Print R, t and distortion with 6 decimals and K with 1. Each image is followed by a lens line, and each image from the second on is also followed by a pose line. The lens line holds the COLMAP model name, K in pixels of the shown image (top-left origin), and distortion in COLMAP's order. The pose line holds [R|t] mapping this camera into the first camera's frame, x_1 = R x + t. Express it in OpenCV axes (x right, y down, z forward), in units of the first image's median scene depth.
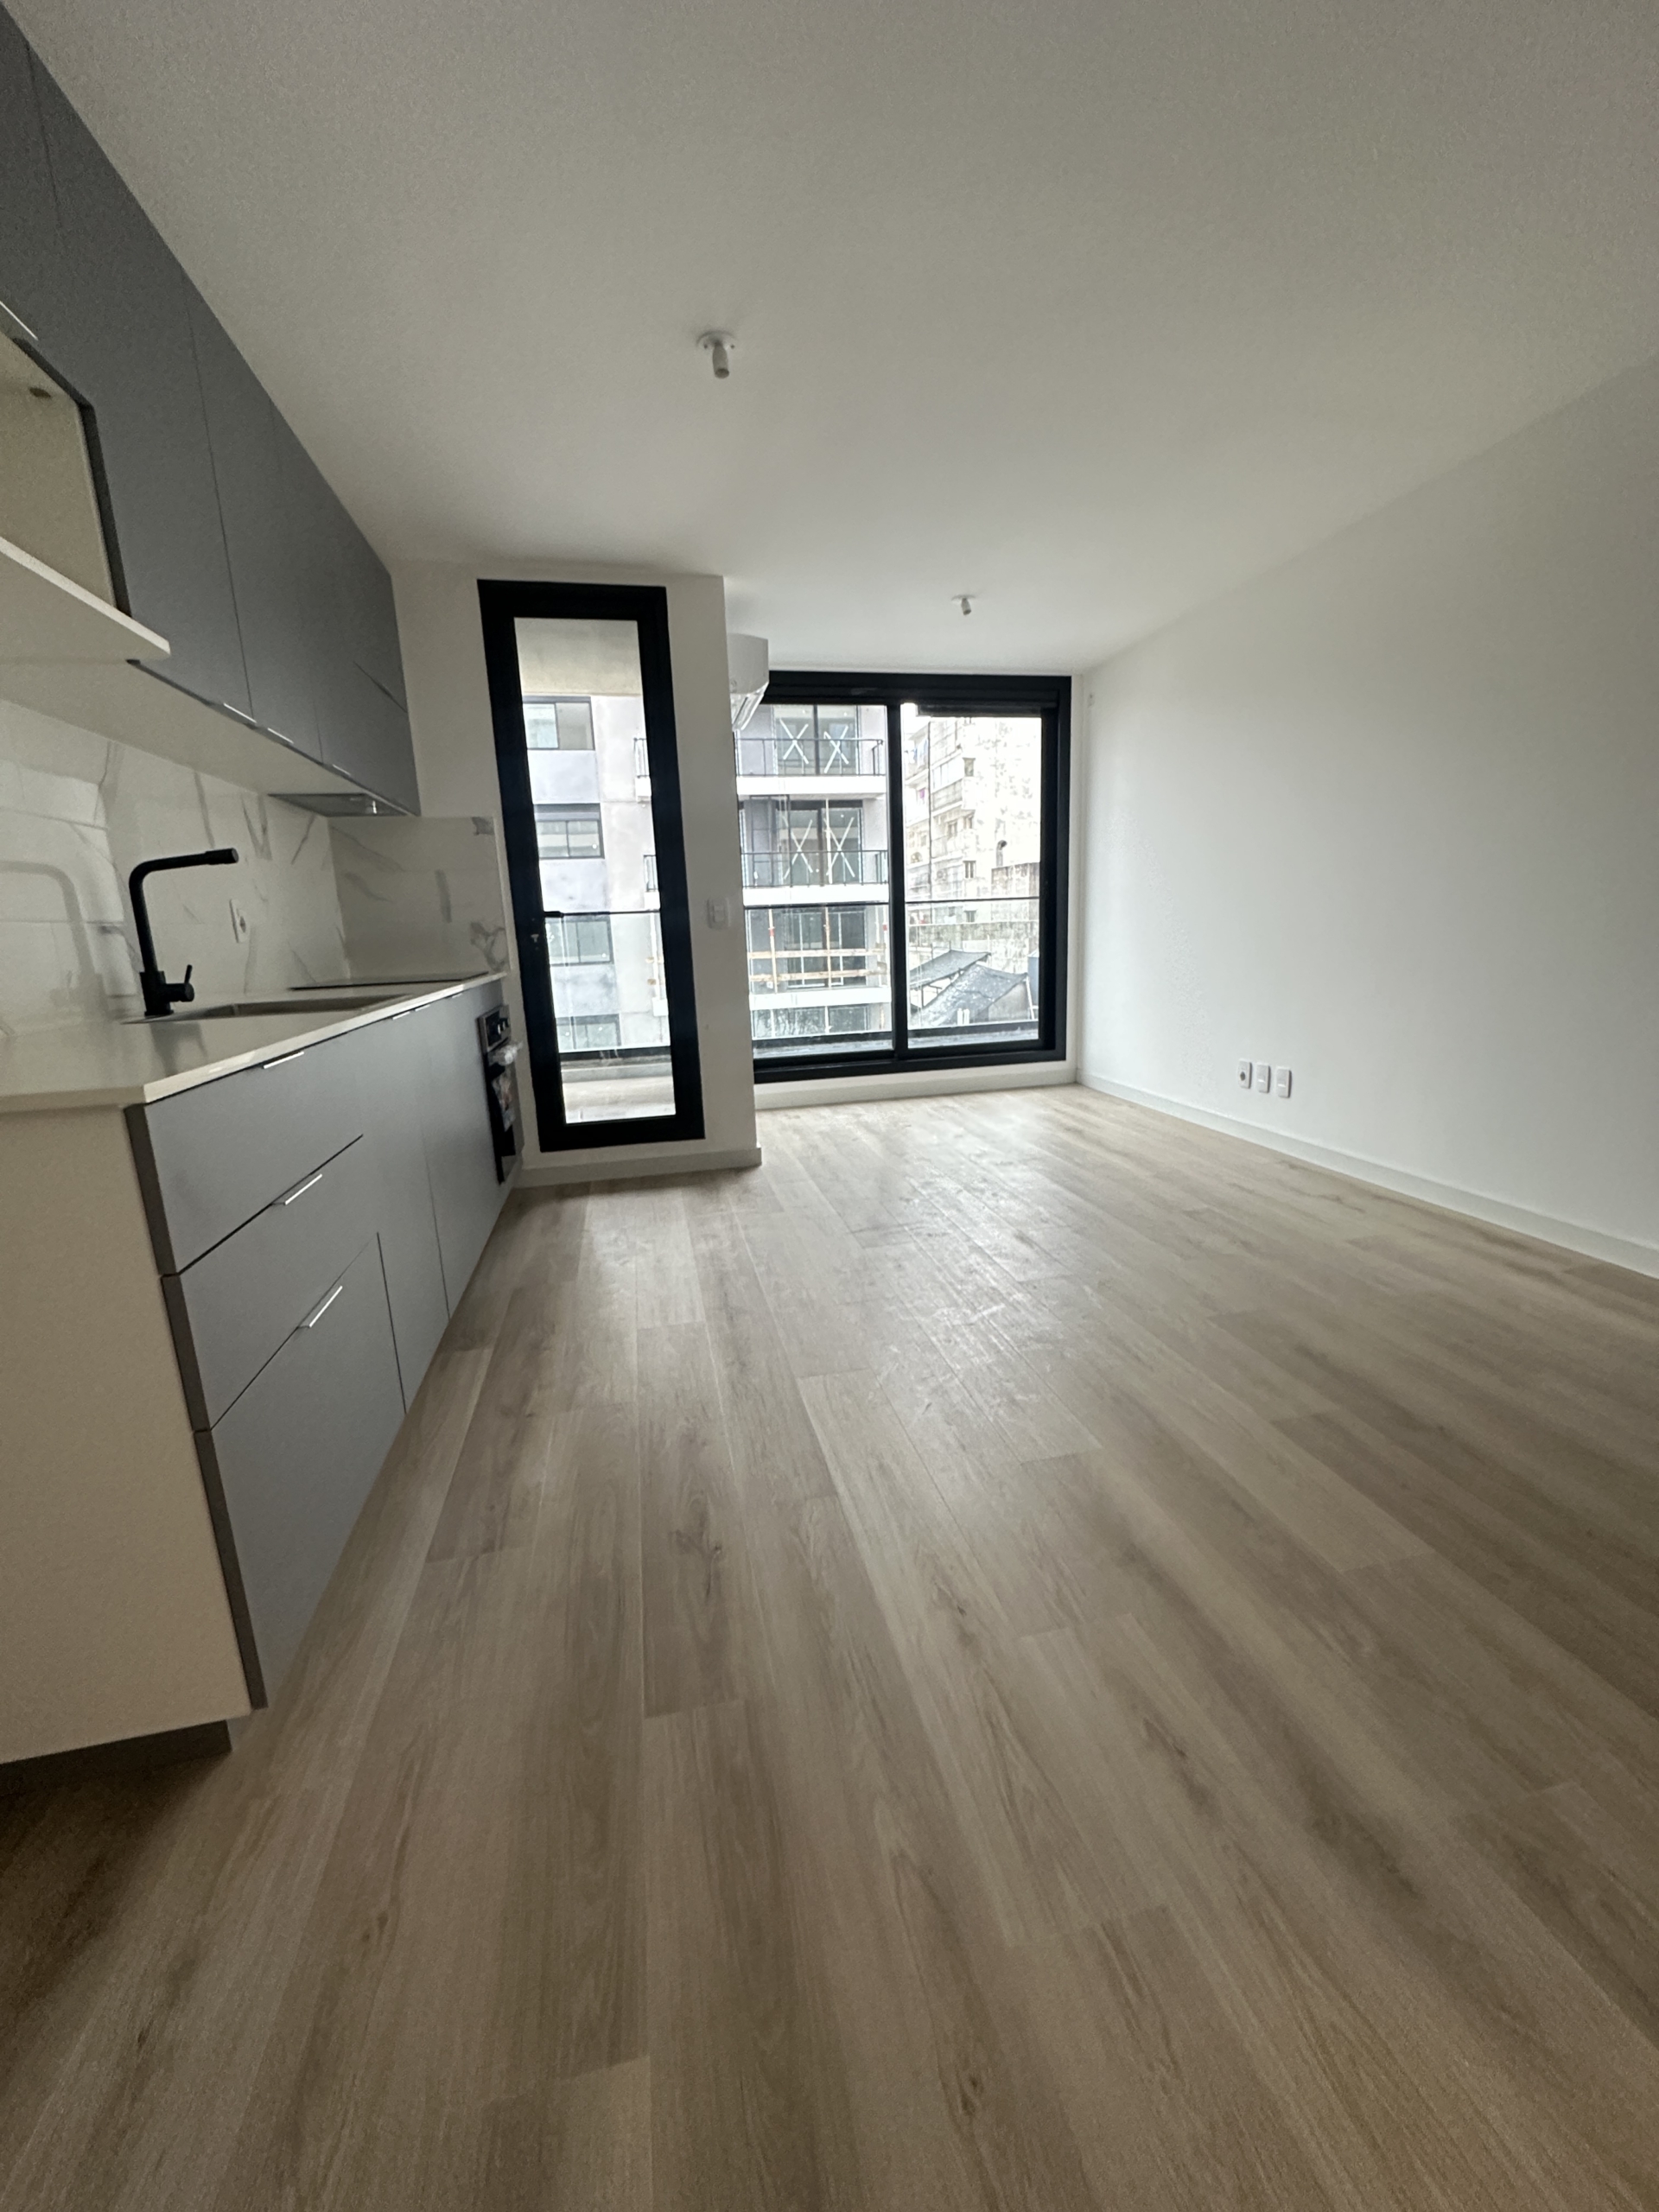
lens RADIAL K [[875.3, 0, 821.5], [0, 875.3, 1113.7], [0, 0, 1]] dist [-0.002144, -0.000457]
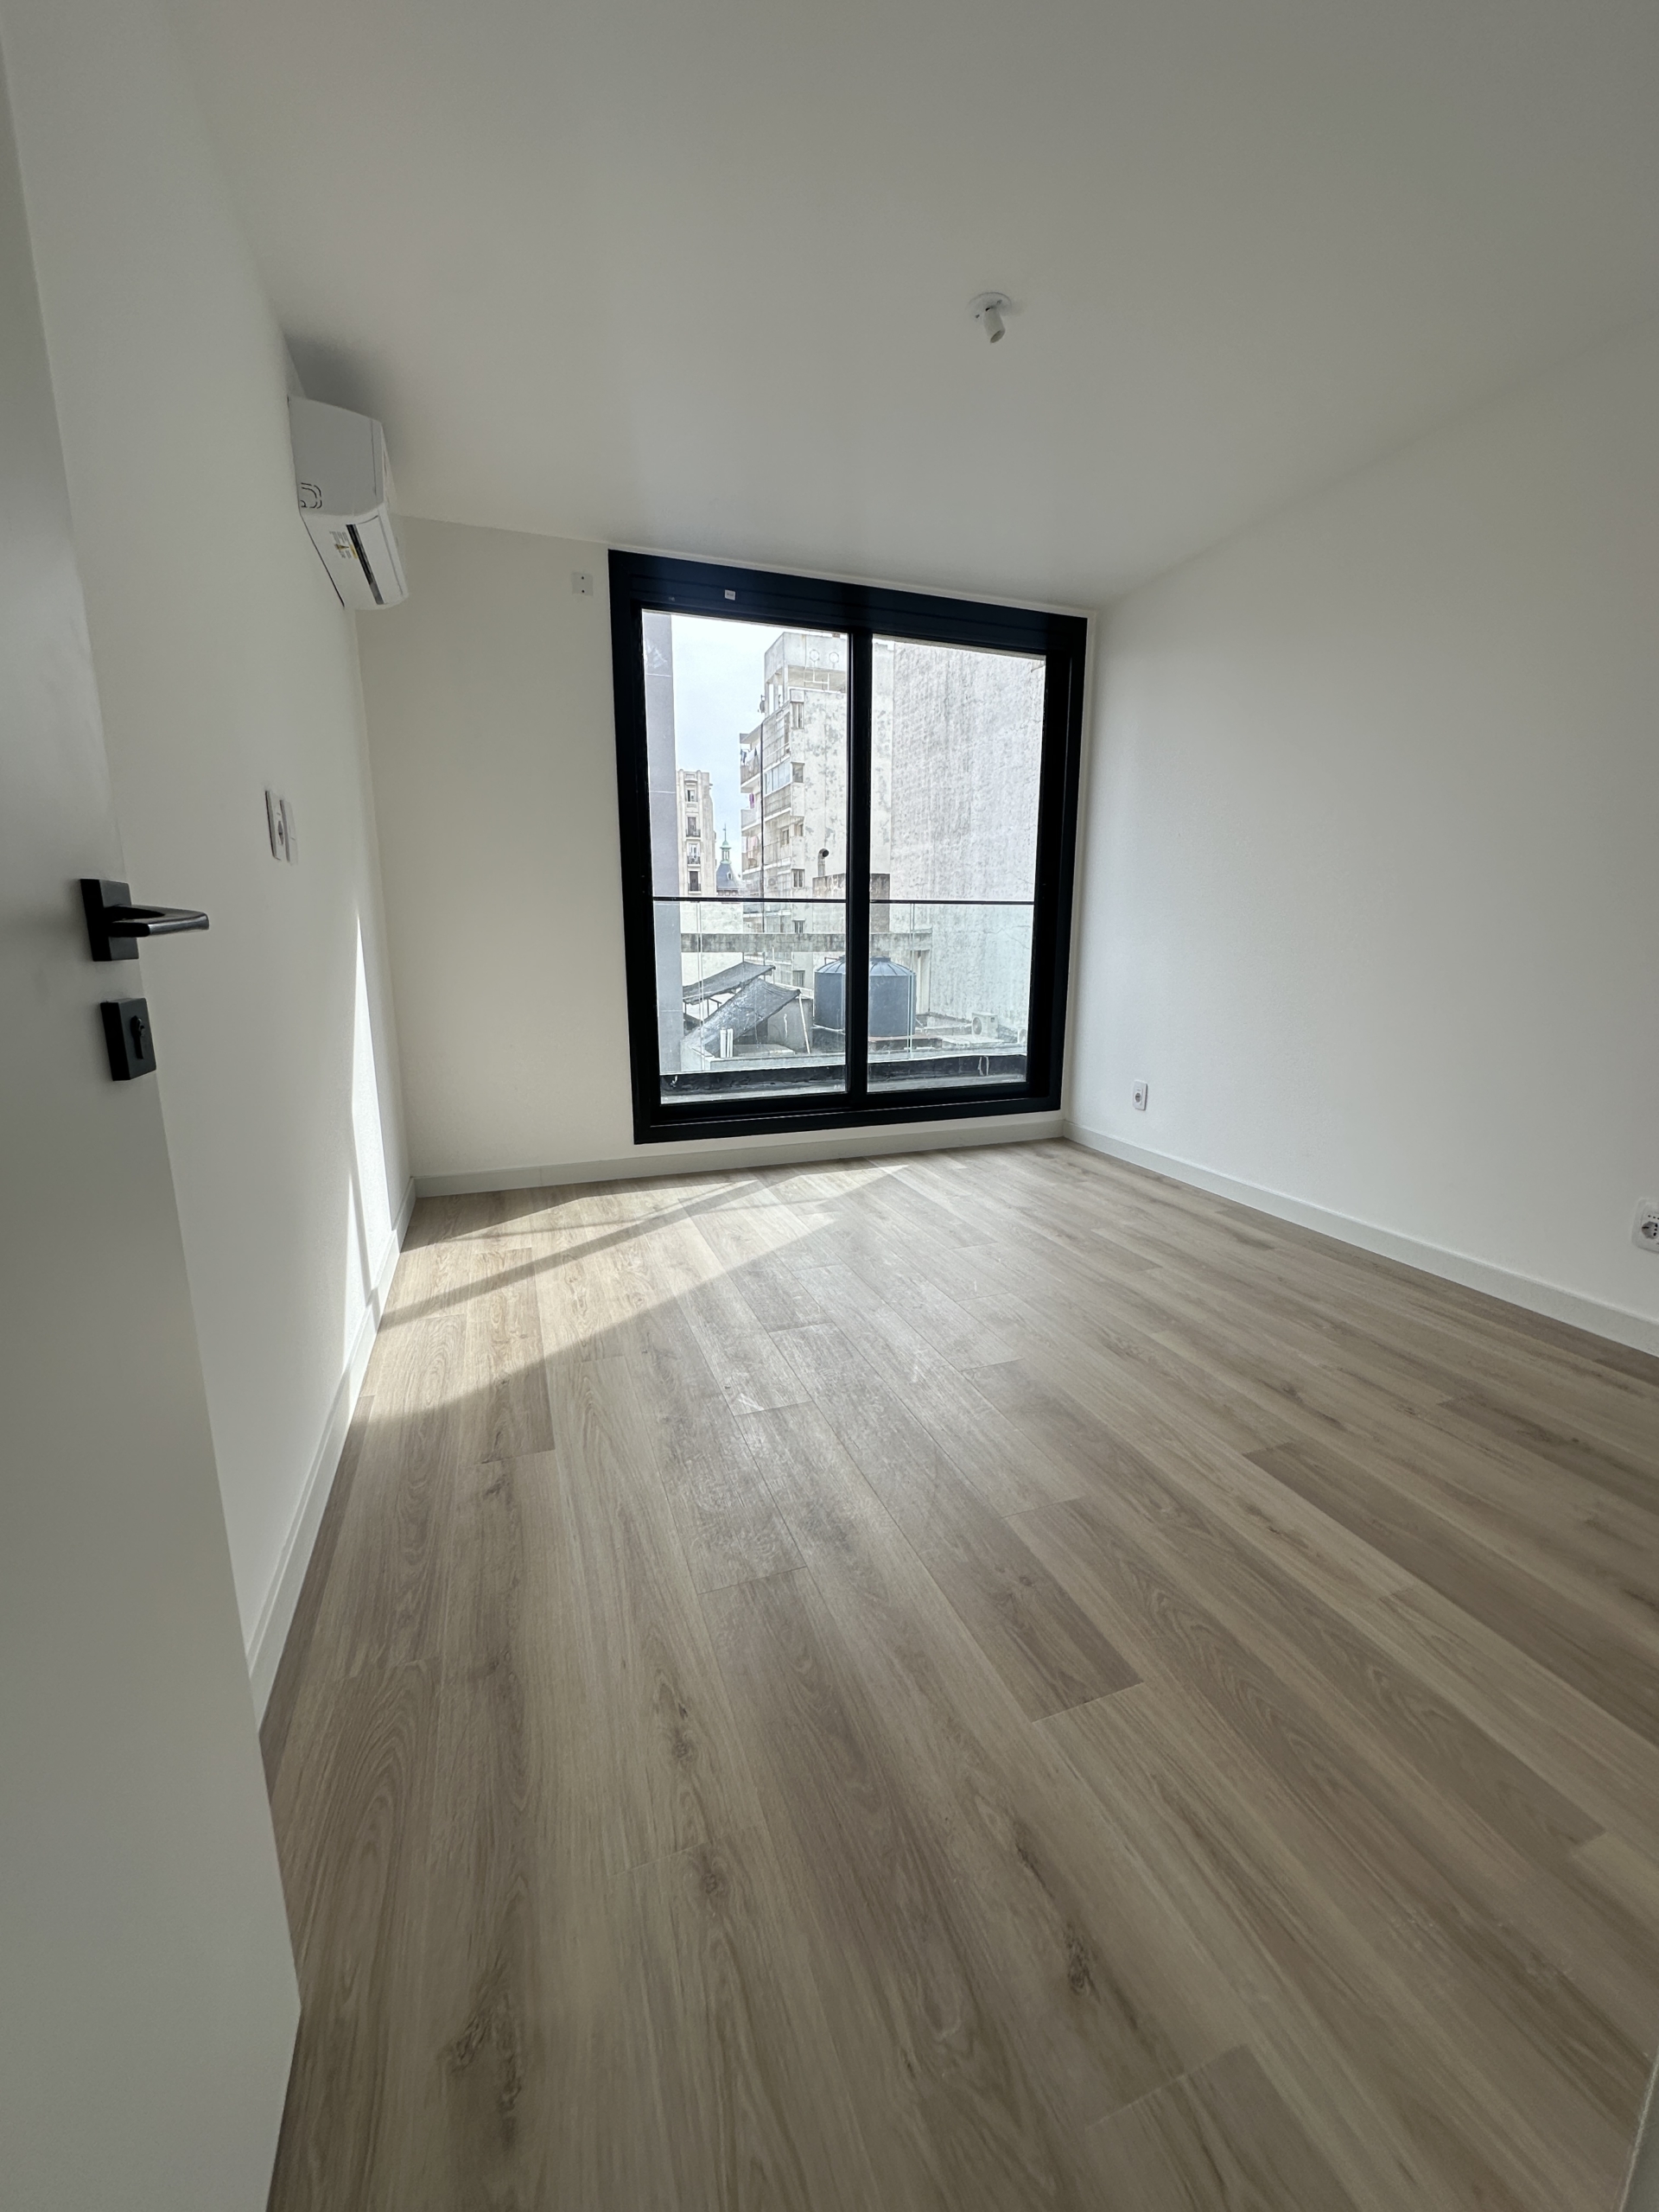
lens RADIAL K [[875.3, 0, 826.8], [0, 875.3, 1106.5], [0, 0, 1]] dist [-0.002144, -0.000457]
pose [[0.976269, 0.009694, 0.216342, -0.150639], [-0.006250, 0.999843, -0.016597, -0.079949], [-0.216469, 0.014851, 0.976176, 0.447761]]
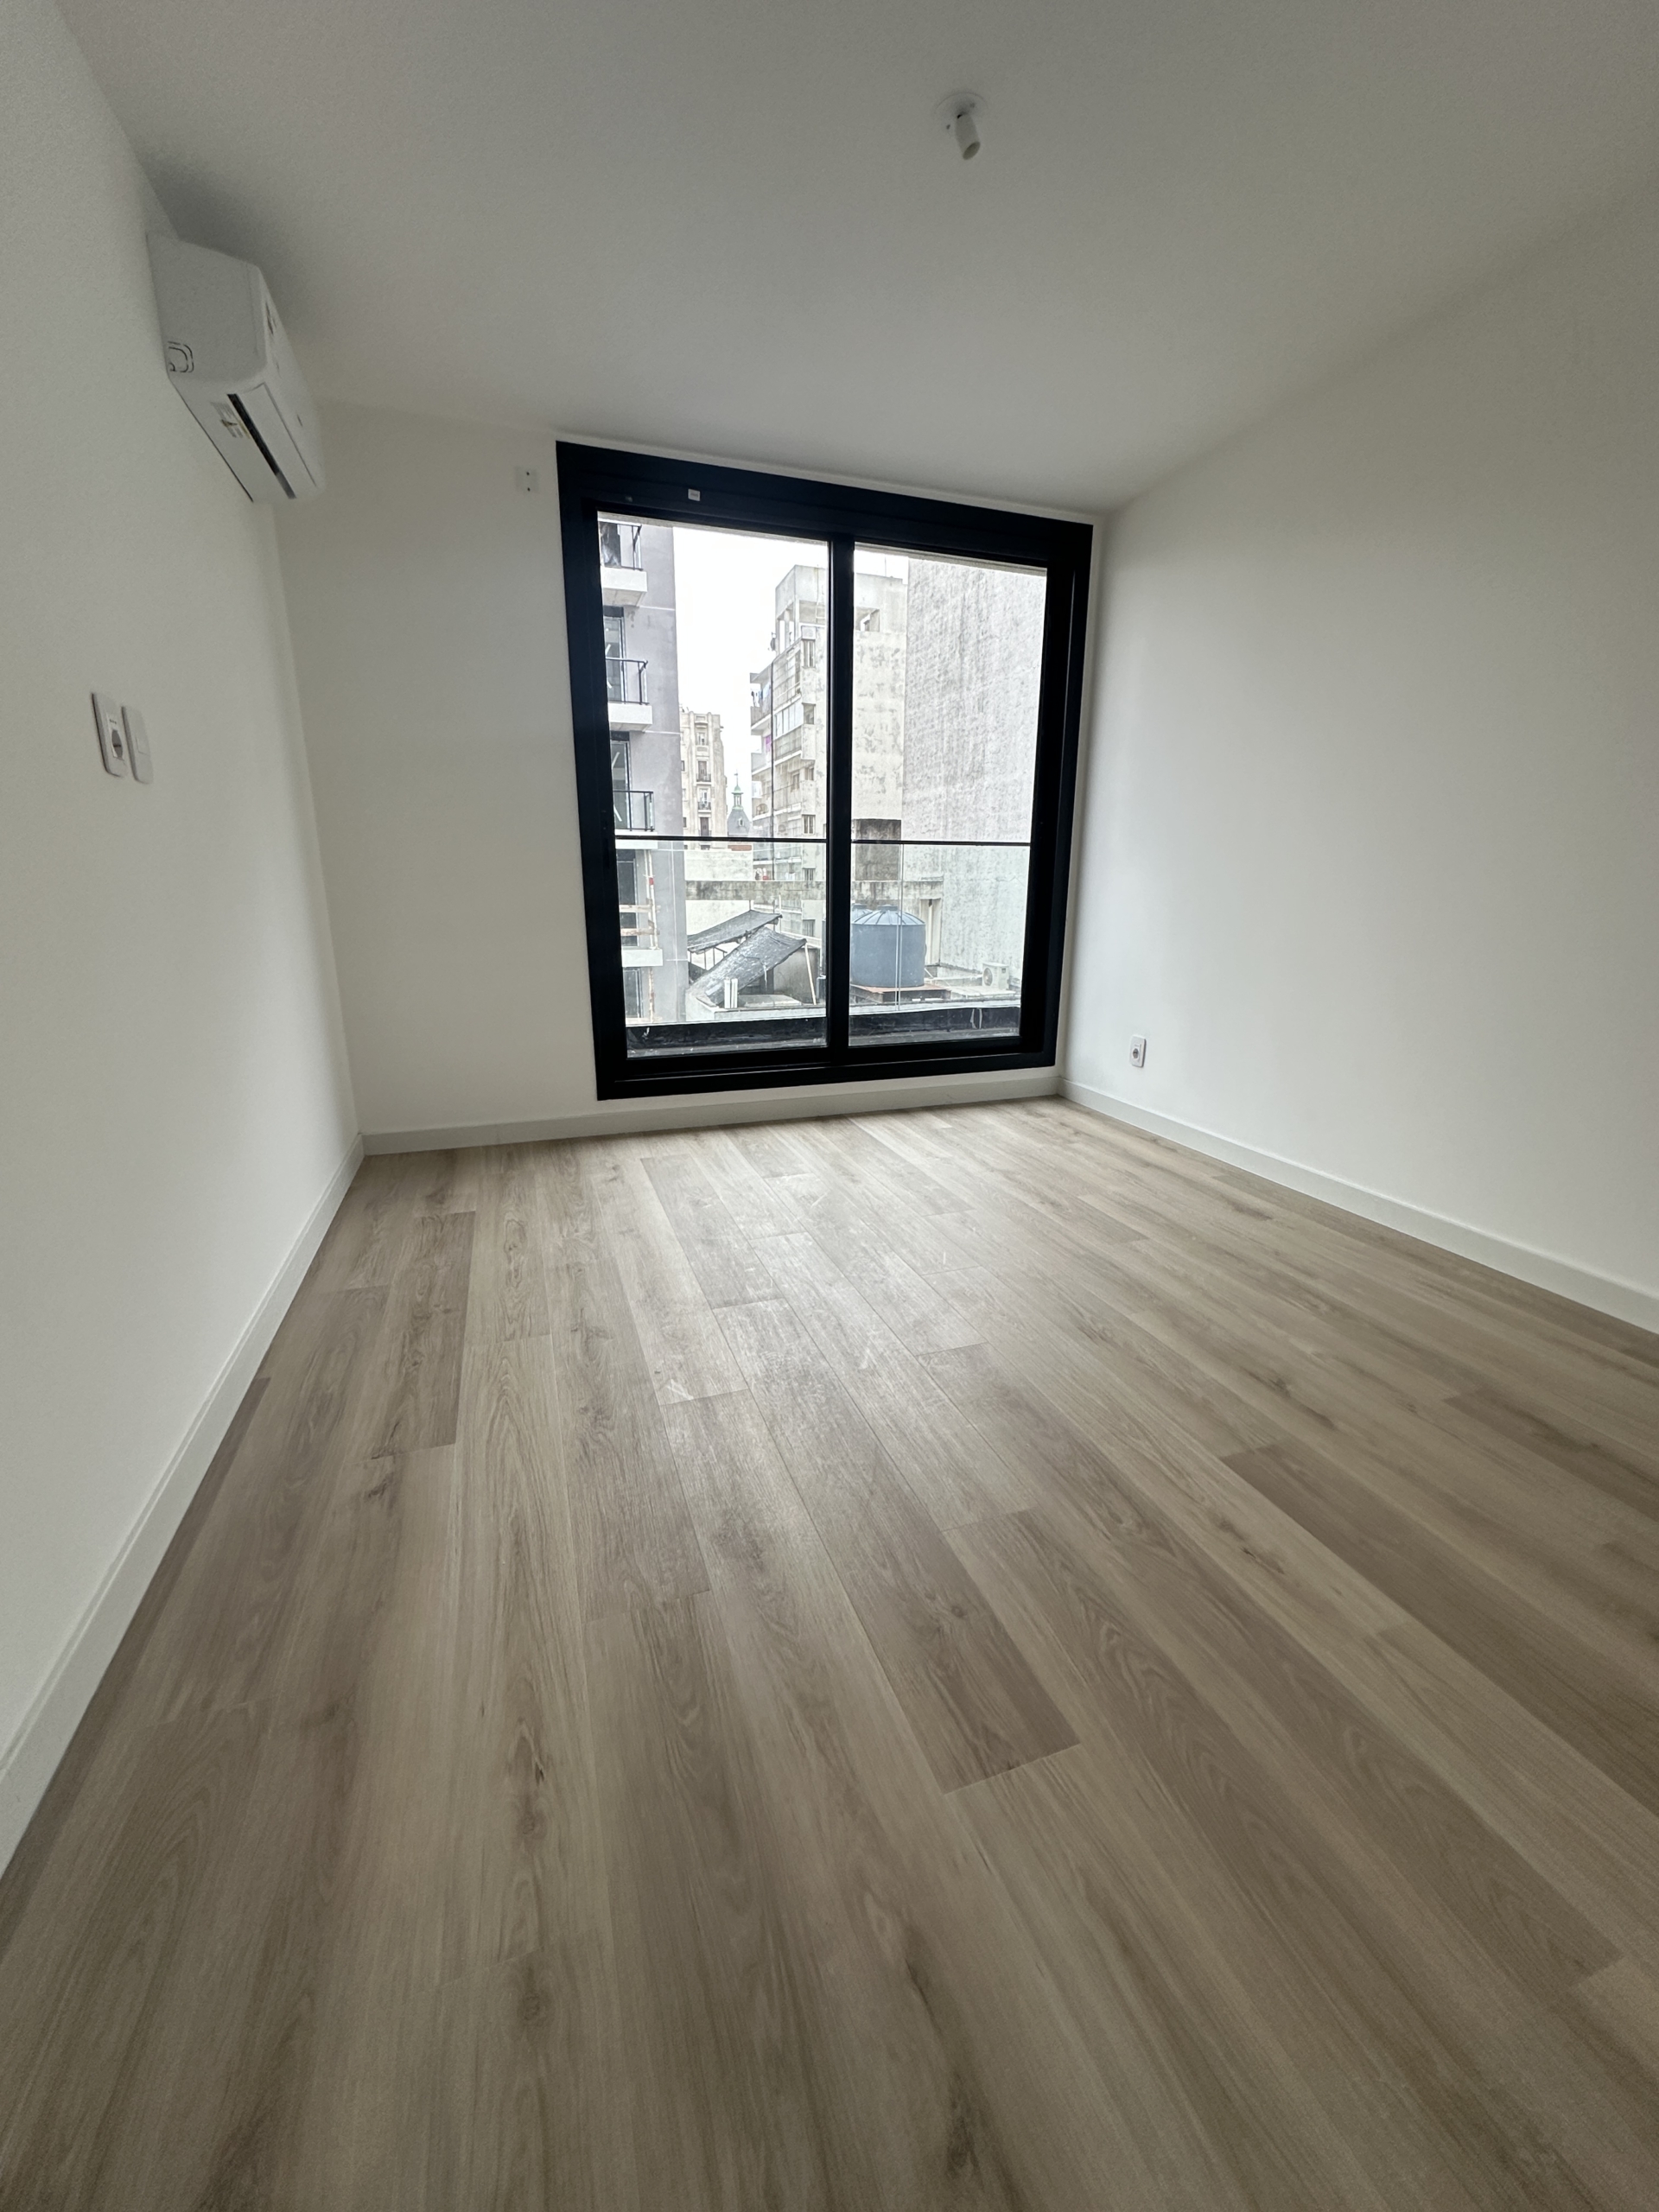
lens RADIAL K [[875.3, 0, 827.6], [0, 875.3, 1108.4], [0, 0, 1]] dist [-0.002144, -0.000457]
pose [[0.979055, 0.003442, 0.203565, -0.095879], [-0.012142, 0.999064, 0.041508, -0.085705], [-0.203232, -0.043110, 0.978181, 0.498134]]
